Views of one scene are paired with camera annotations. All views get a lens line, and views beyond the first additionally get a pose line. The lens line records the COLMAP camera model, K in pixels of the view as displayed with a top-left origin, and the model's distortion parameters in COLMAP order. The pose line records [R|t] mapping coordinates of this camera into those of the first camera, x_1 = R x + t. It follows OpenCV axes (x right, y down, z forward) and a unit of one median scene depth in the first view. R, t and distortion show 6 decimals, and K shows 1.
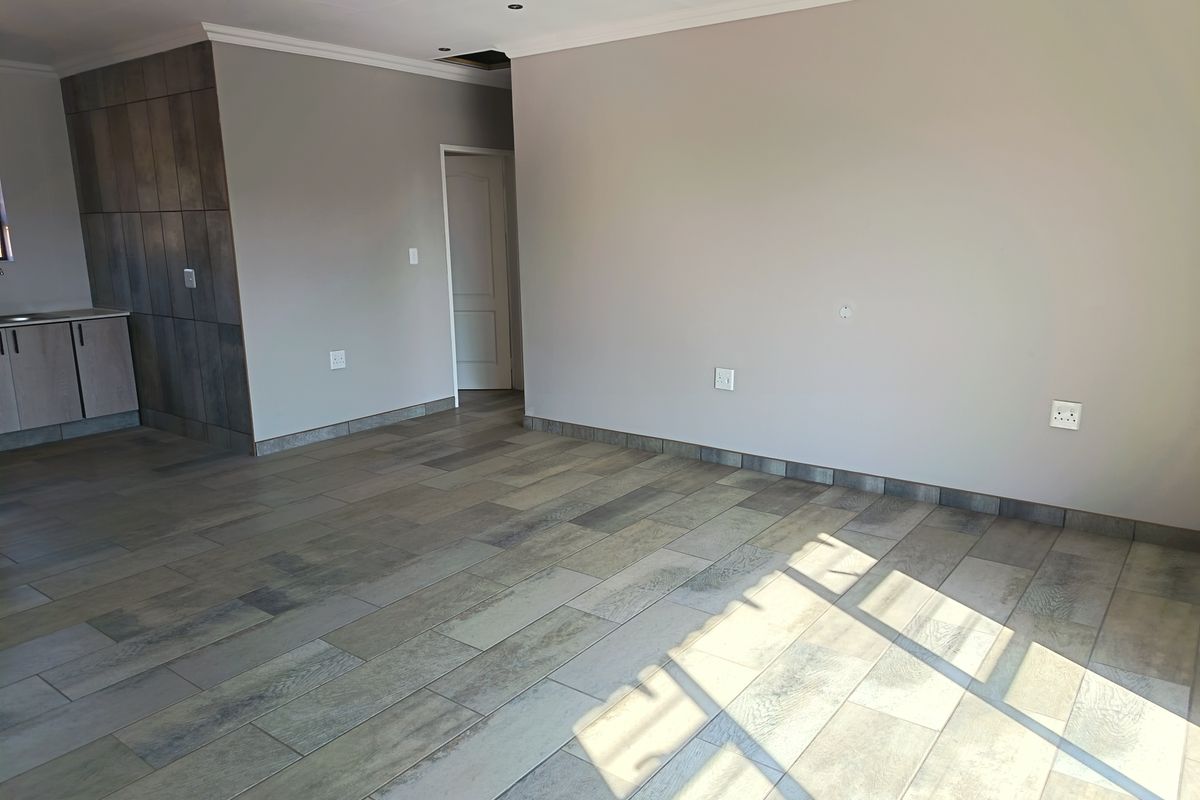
lens RADIAL K [[834.5, 0, 600.0], [0, 834.5, 400.0], [0, 0, 1]] dist [0.053059, -0.046326]
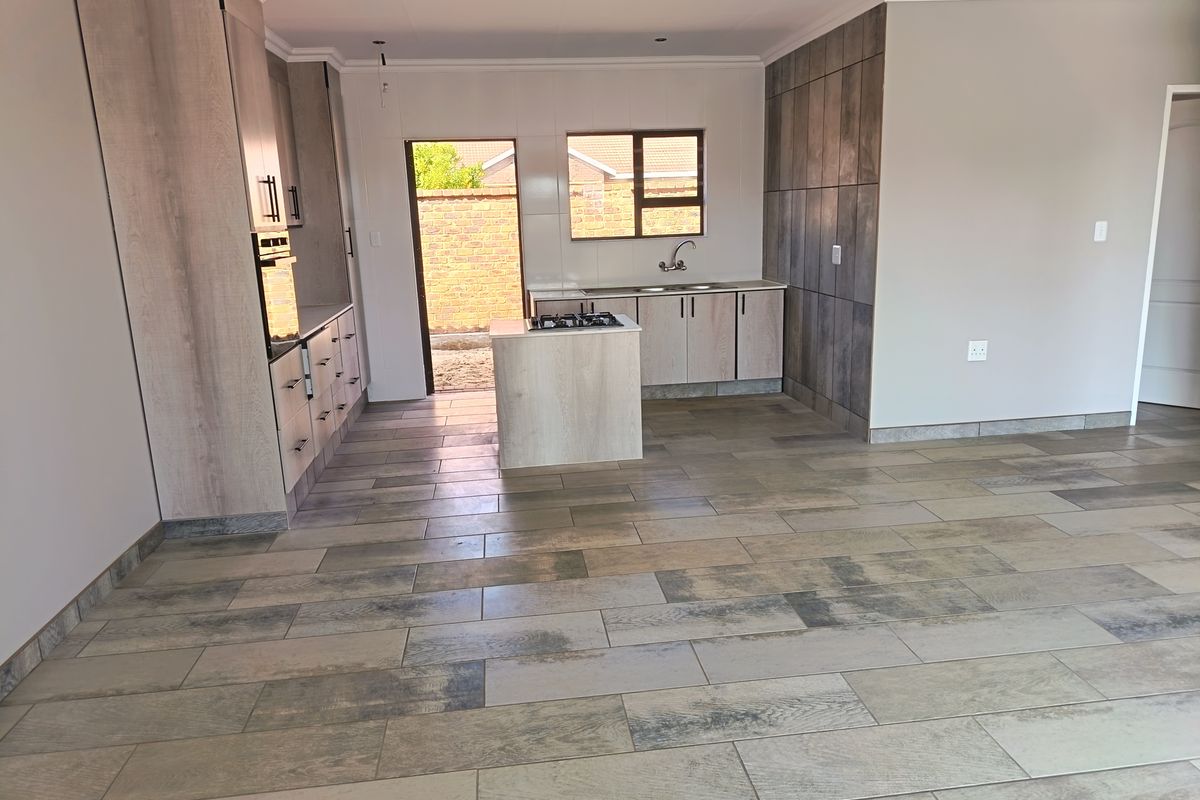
lens RADIAL K [[834.5, 0, 600.0], [0, 834.5, 400.0], [0, 0, 1]] dist [0.053059, -0.046326]
pose [[0.700229, 0.148714, -0.698258, 0.042343], [-0.126451, 0.988435, 0.083708, -0.027619], [0.702630, 0.029681, 0.710936, 0.131335]]
